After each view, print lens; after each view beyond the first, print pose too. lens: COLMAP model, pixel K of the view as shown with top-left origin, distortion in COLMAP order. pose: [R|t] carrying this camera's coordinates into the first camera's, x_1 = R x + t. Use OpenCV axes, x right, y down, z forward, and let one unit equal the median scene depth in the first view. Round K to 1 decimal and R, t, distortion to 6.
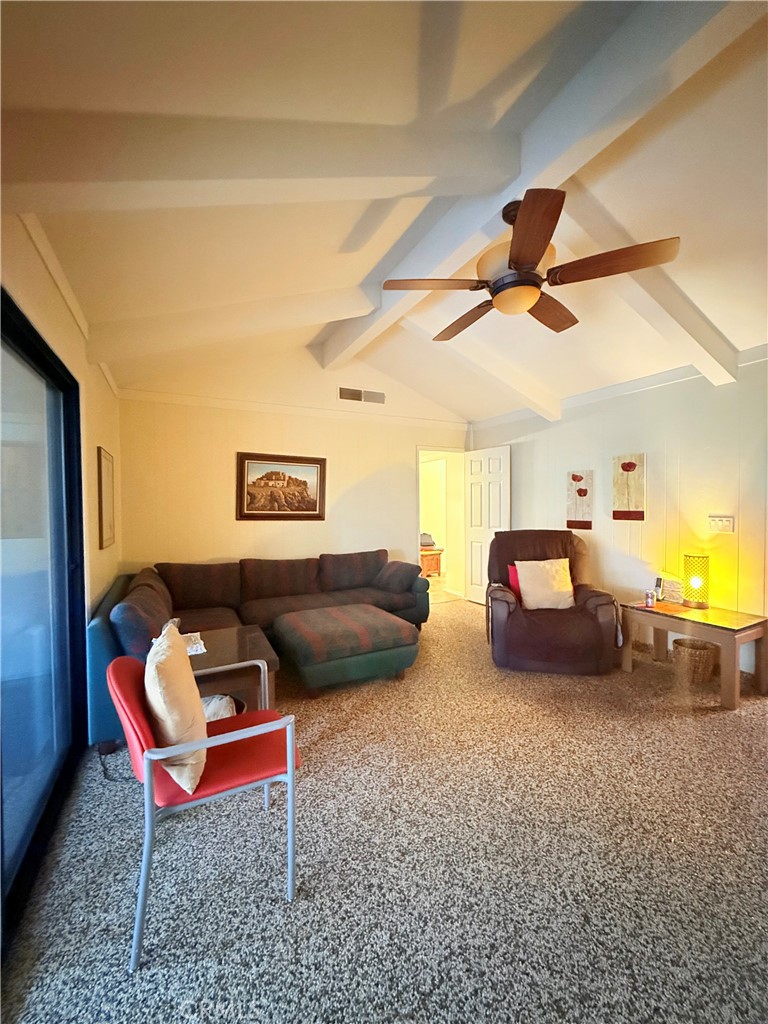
lens RADIAL K [[406.1, 0, 382.2], [0, 406.1, 512.1], [0, 0, 1]] dist [-0.001952, 0.000396]
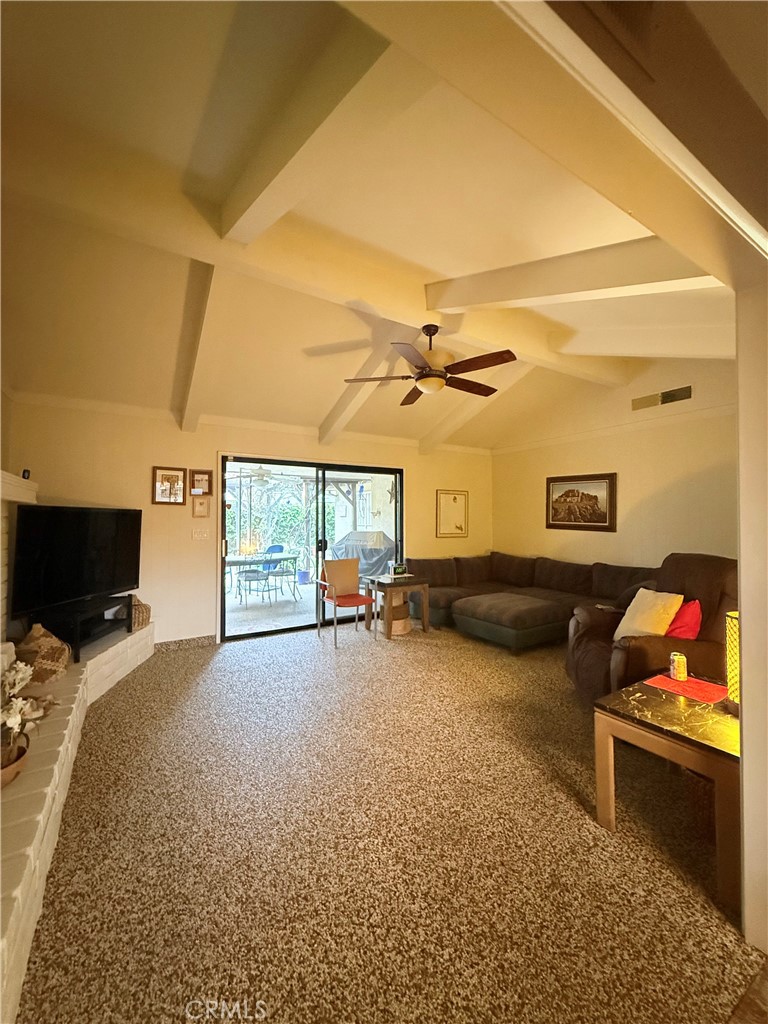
lens RADIAL K [[406.1, 0, 383.6], [0, 406.1, 510.7], [0, 0, 1]] dist [-0.001952, 0.000396]
pose [[0.081843, -0.009459, -0.996600, 1.244939], [-0.017221, 0.999792, -0.010903, -0.019192], [0.996496, 0.018055, 0.081663, 0.472132]]
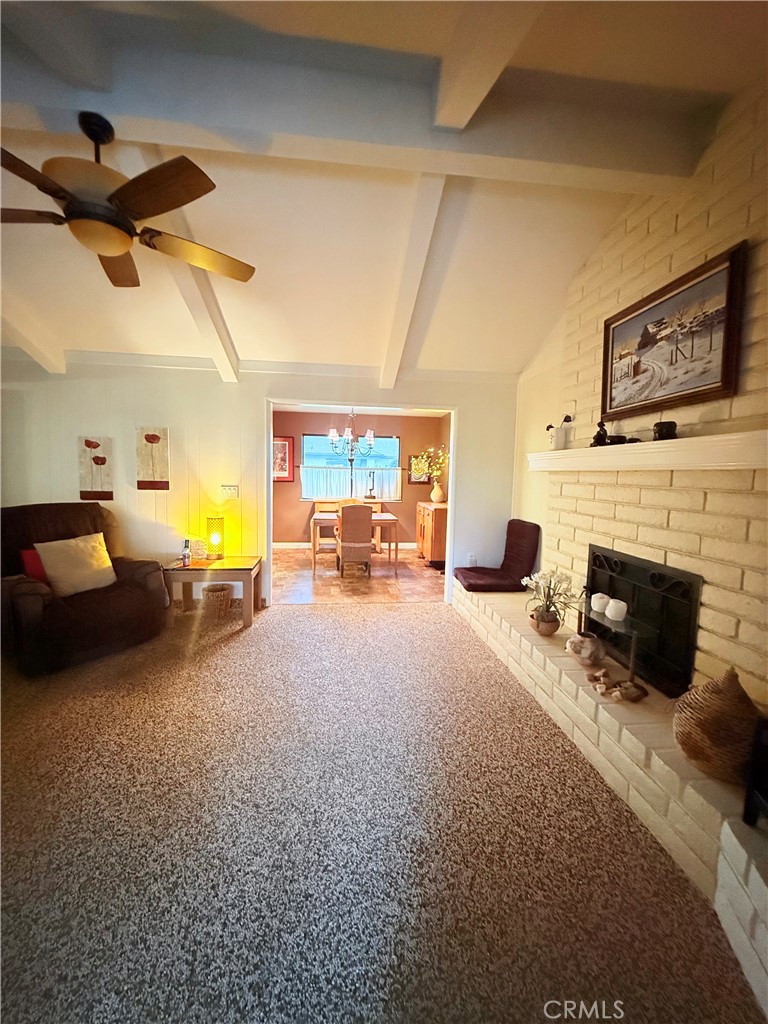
lens RADIAL K [[406.1, 0, 382.6], [0, 406.1, 510.0], [0, 0, 1]] dist [-0.001952, 0.000396]
pose [[0.356777, -0.068063, 0.931707, -0.195989], [-0.003554, 0.997236, 0.074211, -0.009378], [-0.934183, -0.029788, 0.355549, 0.082133]]
